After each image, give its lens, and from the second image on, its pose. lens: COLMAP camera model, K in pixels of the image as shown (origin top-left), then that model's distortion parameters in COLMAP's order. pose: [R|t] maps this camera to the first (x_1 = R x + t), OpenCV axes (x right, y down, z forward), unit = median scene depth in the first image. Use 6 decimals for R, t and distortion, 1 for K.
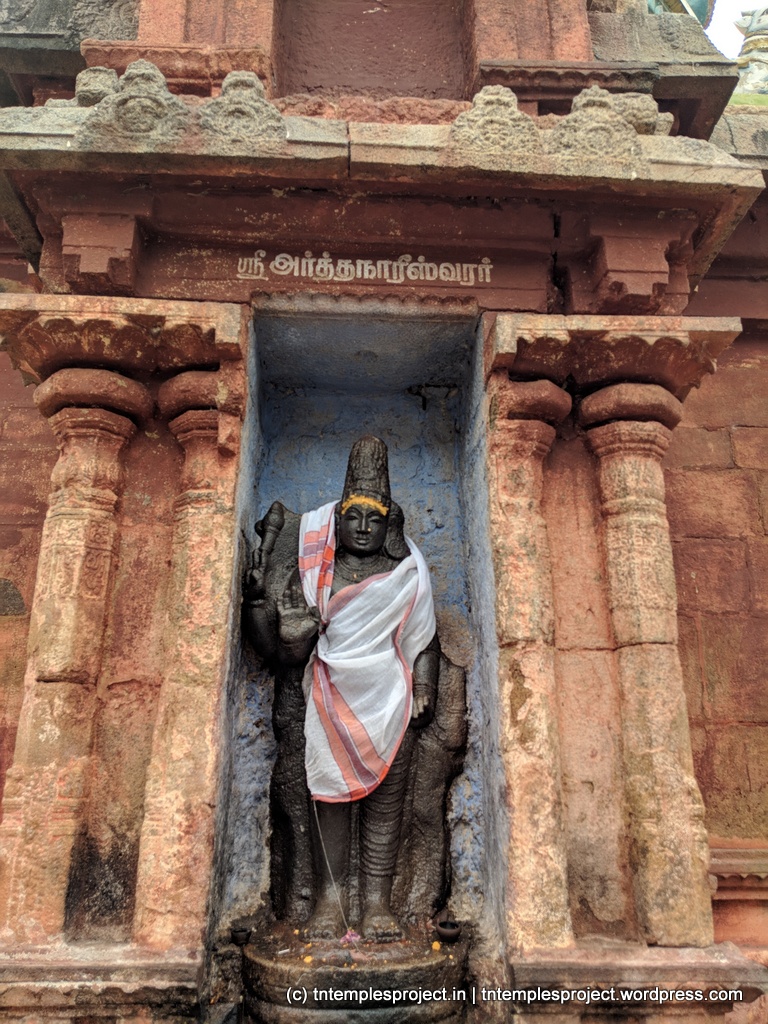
lens RADIAL K [[813.0, 0, 383.7], [0, 813.0, 535.4], [0, 0, 1]] dist [0.104007, -0.177260]
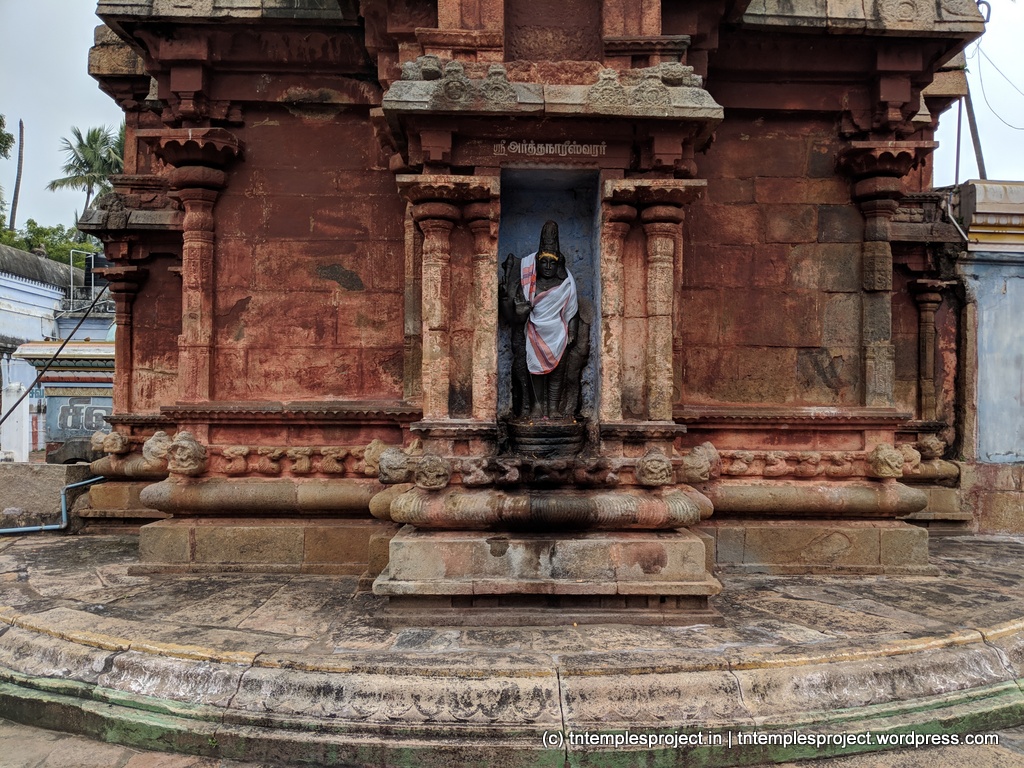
lens RADIAL K [[813.0, 0, 516.3], [0, 813.0, 408.1], [0, 0, 1]] dist [0.104007, -0.177260]
pose [[0.999705, 0.002117, -0.024180, -0.063288], [0.005040, 0.956376, 0.292094, -0.329125], [0.023743, -0.292130, 0.956084, -1.494872]]
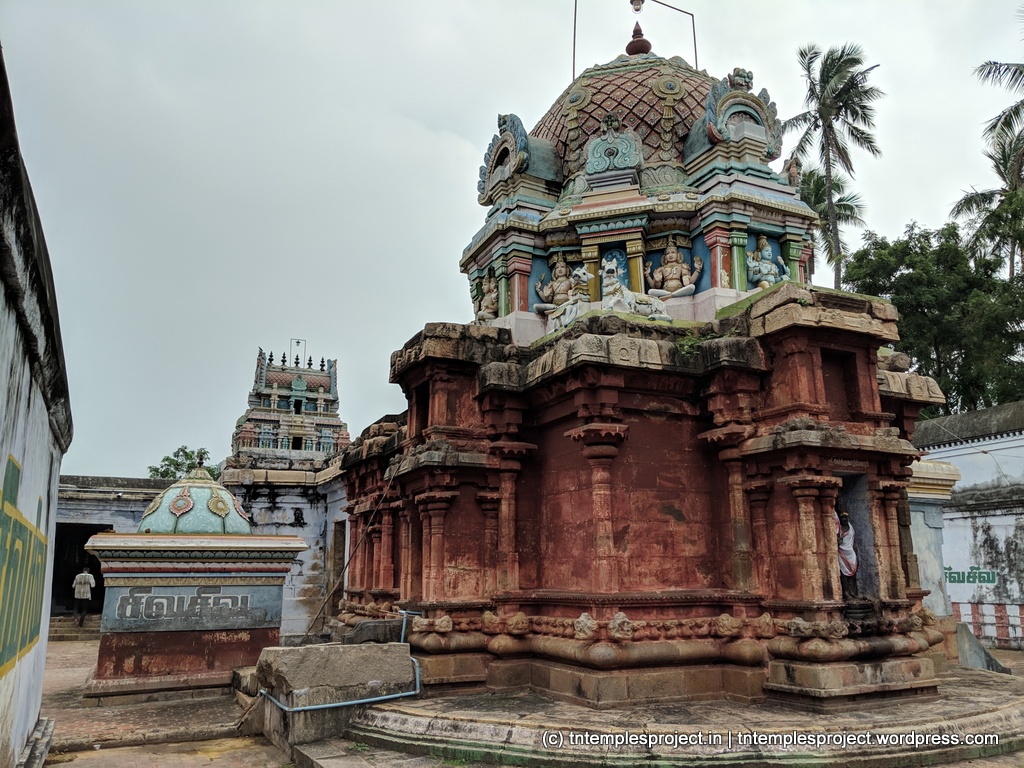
lens RADIAL K [[829.4, 0, 514.1], [0, 829.4, 399.6], [0, 0, 1]] dist [0.092617, -0.192296]
pose [[0.916905, 0.068116, 0.393249, -3.936910], [-0.102293, 0.992523, 0.066589, -0.868778], [-0.385773, -0.101282, 0.917017, -2.774880]]
